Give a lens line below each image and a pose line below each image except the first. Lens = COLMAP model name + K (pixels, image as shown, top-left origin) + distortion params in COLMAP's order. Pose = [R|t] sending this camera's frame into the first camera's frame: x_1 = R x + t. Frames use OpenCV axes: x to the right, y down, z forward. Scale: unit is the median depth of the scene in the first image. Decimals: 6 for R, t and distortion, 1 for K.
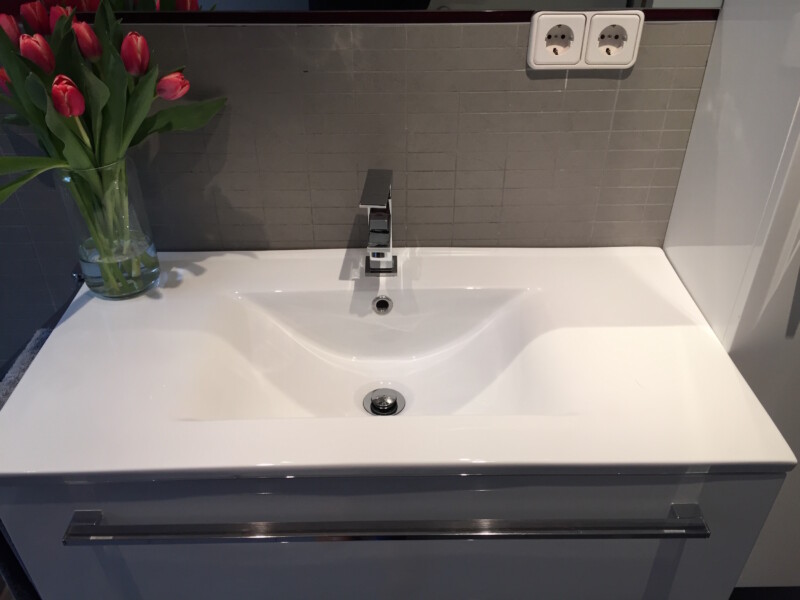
lens RADIAL K [[685.7, 0, 402.4], [0, 685.7, 302.4], [0, 0, 1]] dist [0.056611, -0.072373]
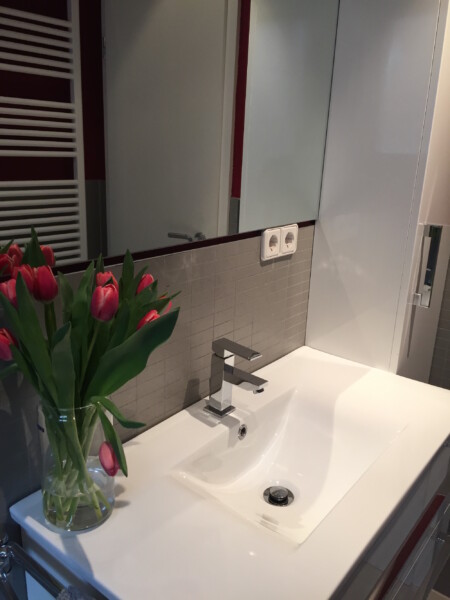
lens RADIAL K [[514.2, 0, 227.6], [0, 514.2, 297.4], [0, 0, 1]] dist [0.056611, -0.072373]
pose [[0.630957, -0.199470, 0.749736, -0.833353], [0.402218, 0.910469, -0.096262, -0.166601], [-0.663411, 0.362294, 0.654698, 0.255098]]
